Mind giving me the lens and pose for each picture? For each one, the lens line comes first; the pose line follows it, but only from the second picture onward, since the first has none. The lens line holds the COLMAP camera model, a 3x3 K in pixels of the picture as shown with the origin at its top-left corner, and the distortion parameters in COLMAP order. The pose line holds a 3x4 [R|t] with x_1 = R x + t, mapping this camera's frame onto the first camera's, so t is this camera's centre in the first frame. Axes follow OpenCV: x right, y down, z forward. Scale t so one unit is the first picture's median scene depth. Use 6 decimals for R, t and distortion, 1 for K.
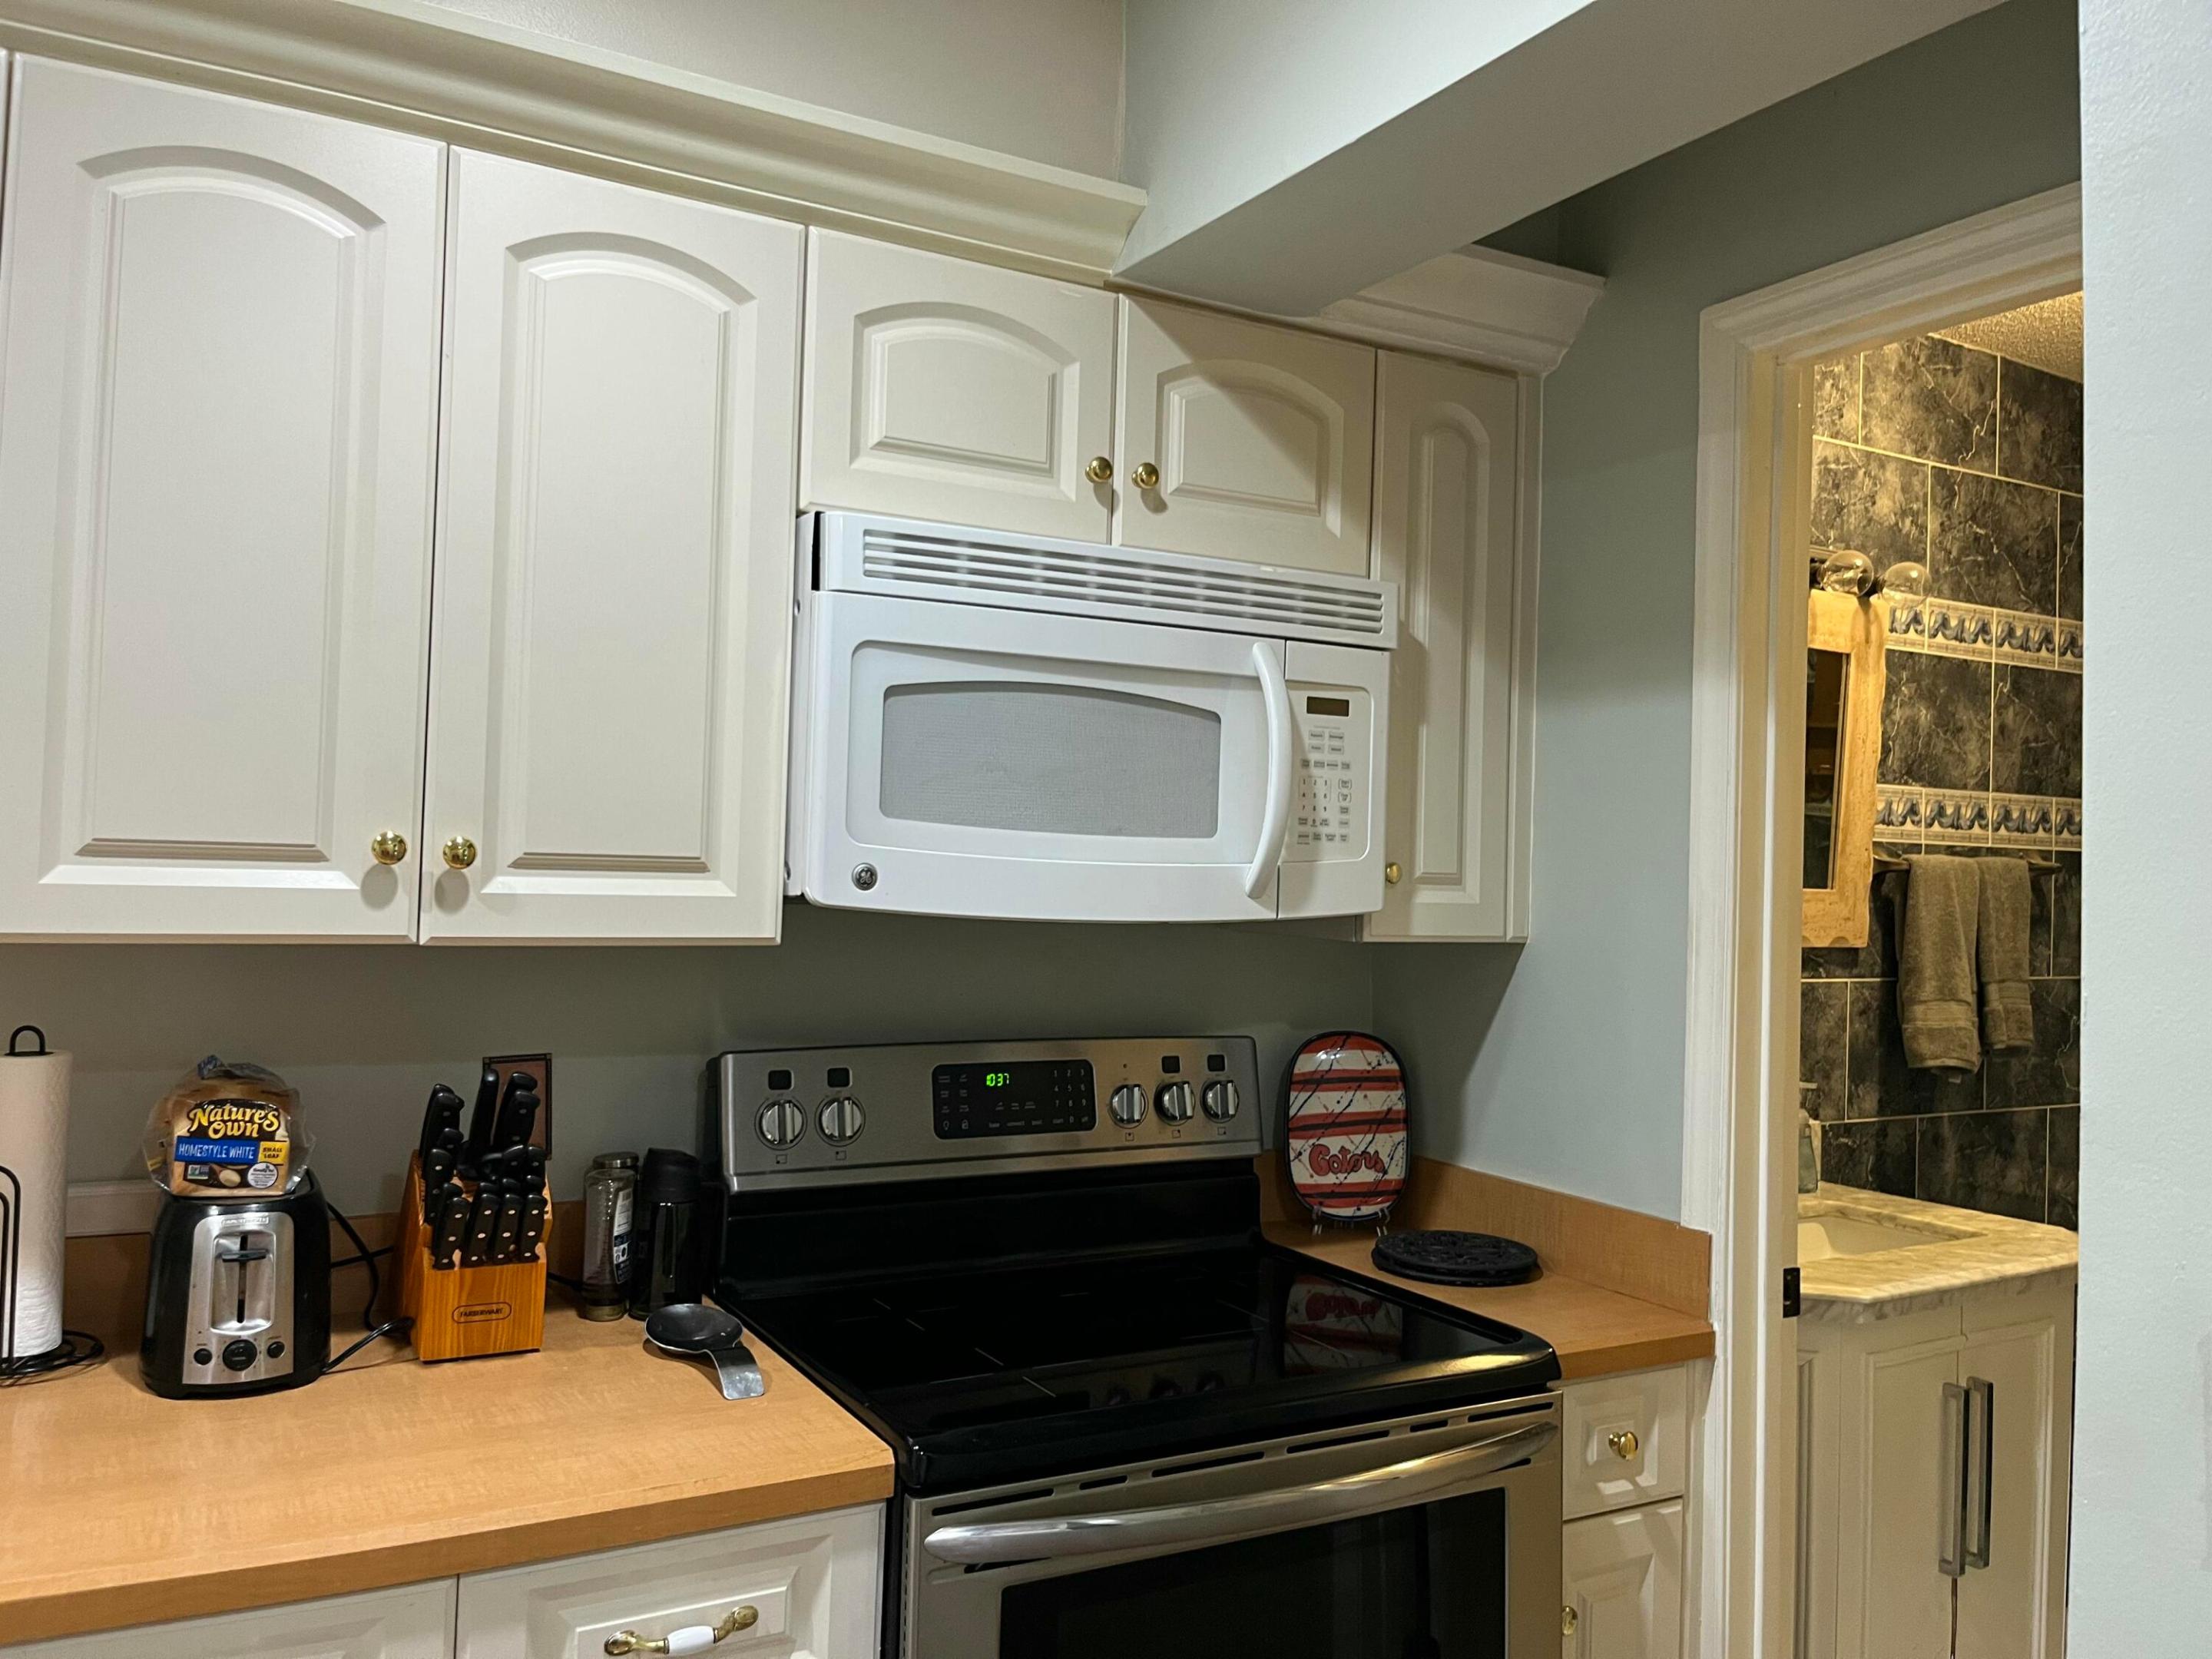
lens RADIAL K [[1666.2, 0, 1098.1], [0, 1666.2, 828.1], [0, 0, 1]] dist [0.024314, -0.014195]
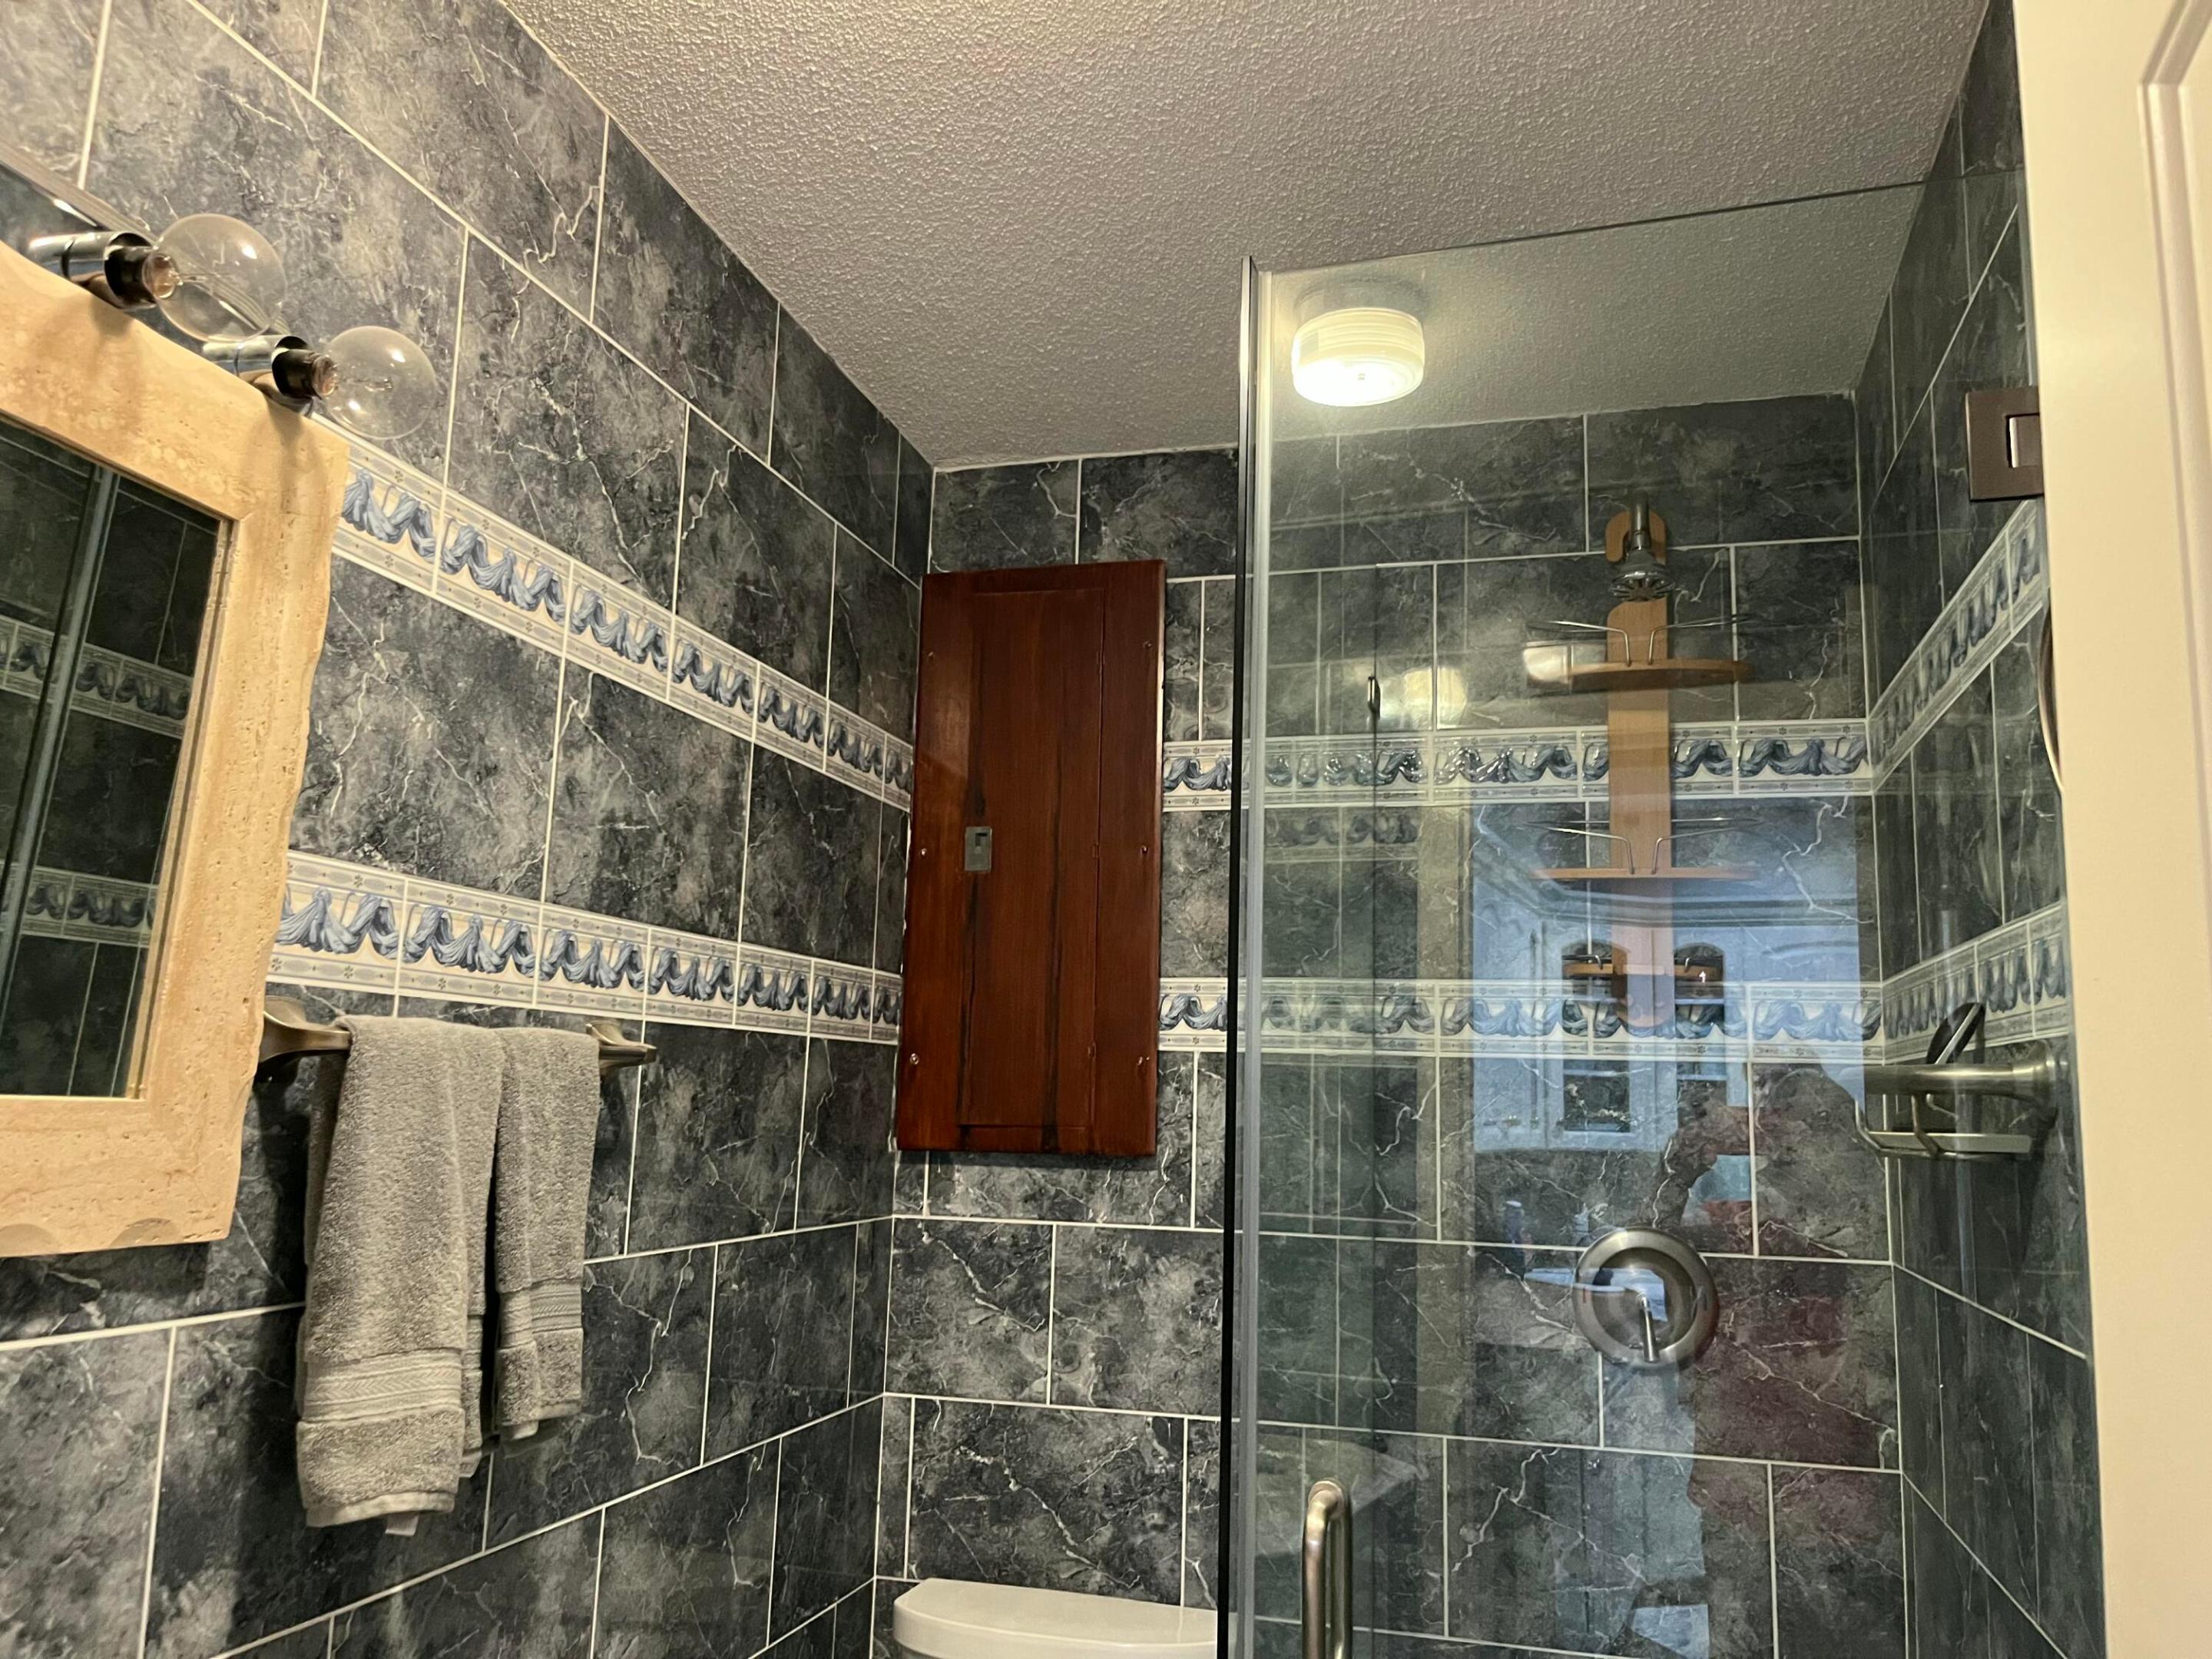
lens RADIAL K [[1666.2, 0, 1103.5], [0, 1666.2, 822.9], [0, 0, 1]] dist [0.024314, -0.014195]
pose [[0.703453, 0.109223, 0.702299, 0.298476], [-0.024918, 0.991304, -0.129210, 0.016937], [-0.710305, 0.073393, 0.700058, 0.529703]]
